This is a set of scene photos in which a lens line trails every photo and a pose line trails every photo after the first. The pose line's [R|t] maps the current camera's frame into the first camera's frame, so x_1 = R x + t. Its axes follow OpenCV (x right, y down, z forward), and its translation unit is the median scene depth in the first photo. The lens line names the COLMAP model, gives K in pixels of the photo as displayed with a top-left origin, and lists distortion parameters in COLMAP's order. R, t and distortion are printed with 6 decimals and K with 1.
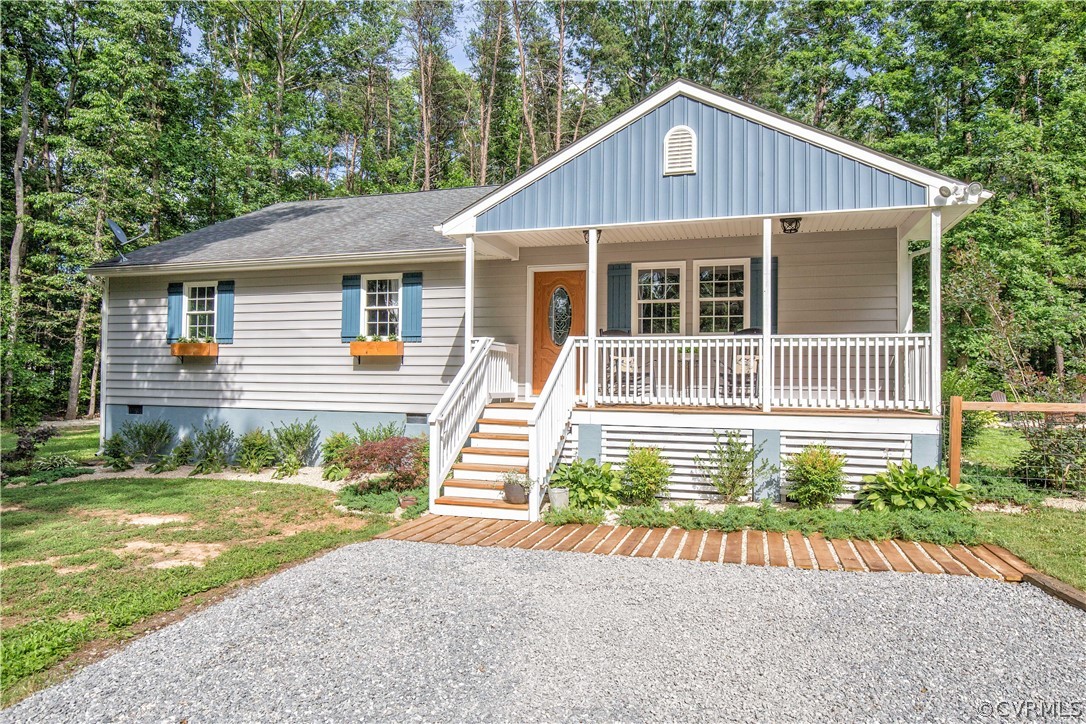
lens RADIAL K [[684.1, 0, 543.0], [0, 684.1, 362.0], [0, 0, 1]] dist [0.002318, 0.000279]
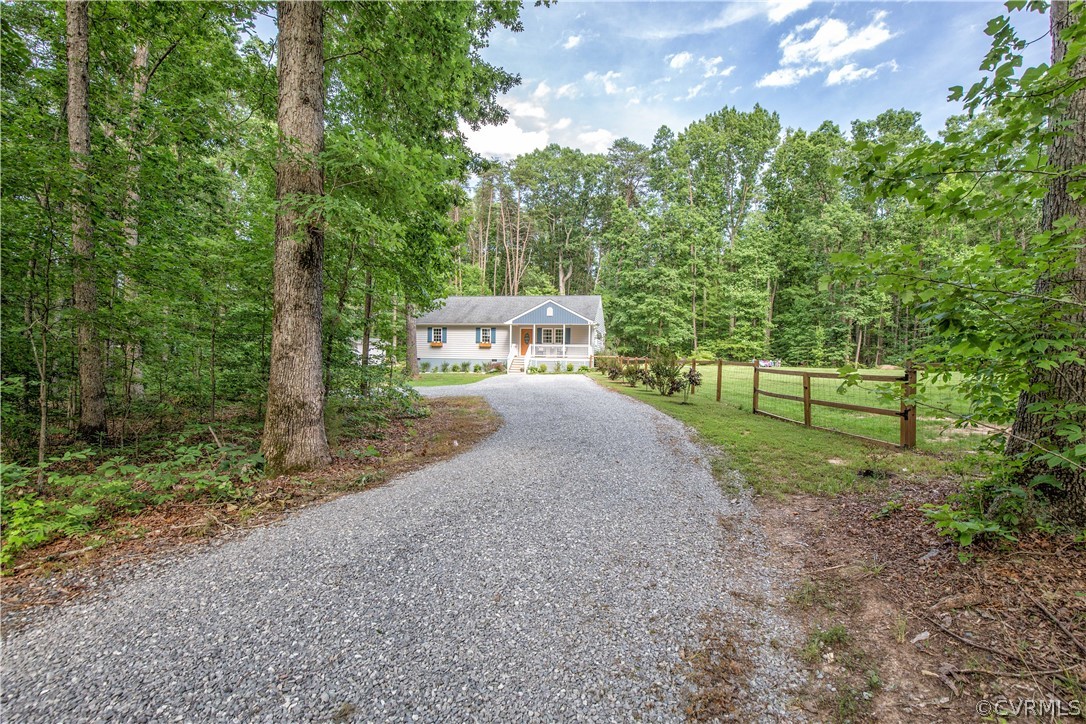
lens RADIAL K [[512.0, 0, 545.6], [0, 512.0, 365.8], [0, 0, 1]] dist [-0.015536, -0.000032]
pose [[0.994138, 0.003140, 0.108074, -0.223329], [-0.008530, 0.998740, 0.049445, -0.053686], [-0.107783, -0.050077, 0.992913, -2.464984]]
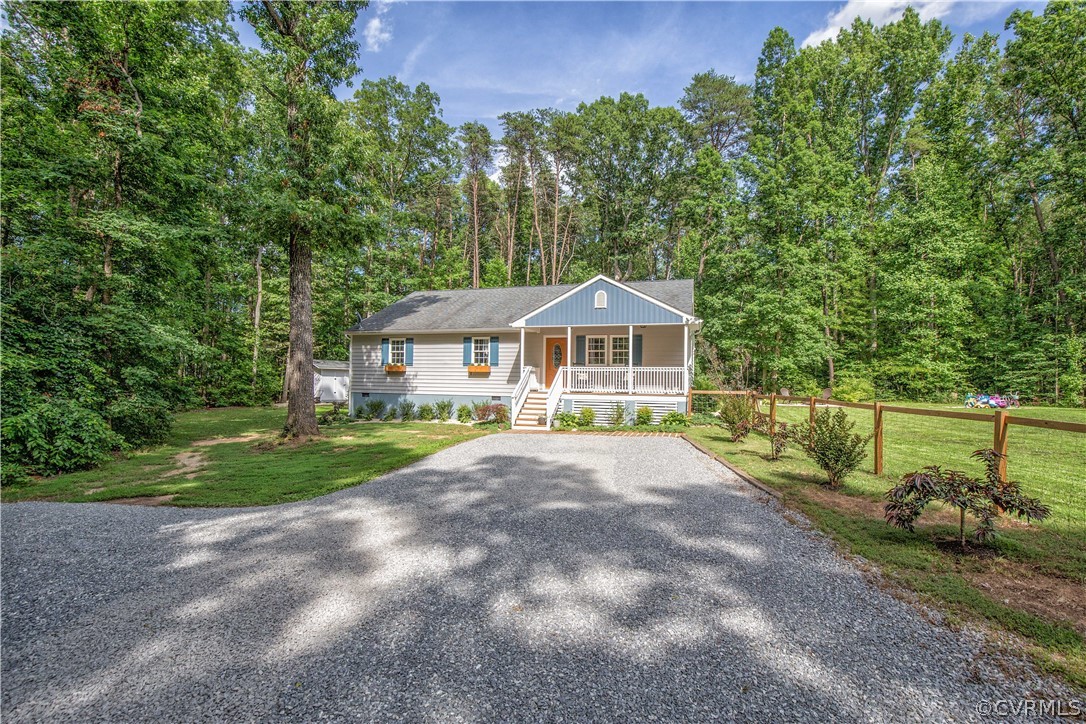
lens RADIAL K [[512.0, 0, 545.6], [0, 512.0, 365.8], [0, 0, 1]] dist [-0.015536, -0.000032]
pose [[0.999981, 0.002840, 0.005483, -0.025279], [-0.002827, 0.999993, -0.002445, -0.028022], [-0.005490, 0.002430, 0.999982, -0.809313]]
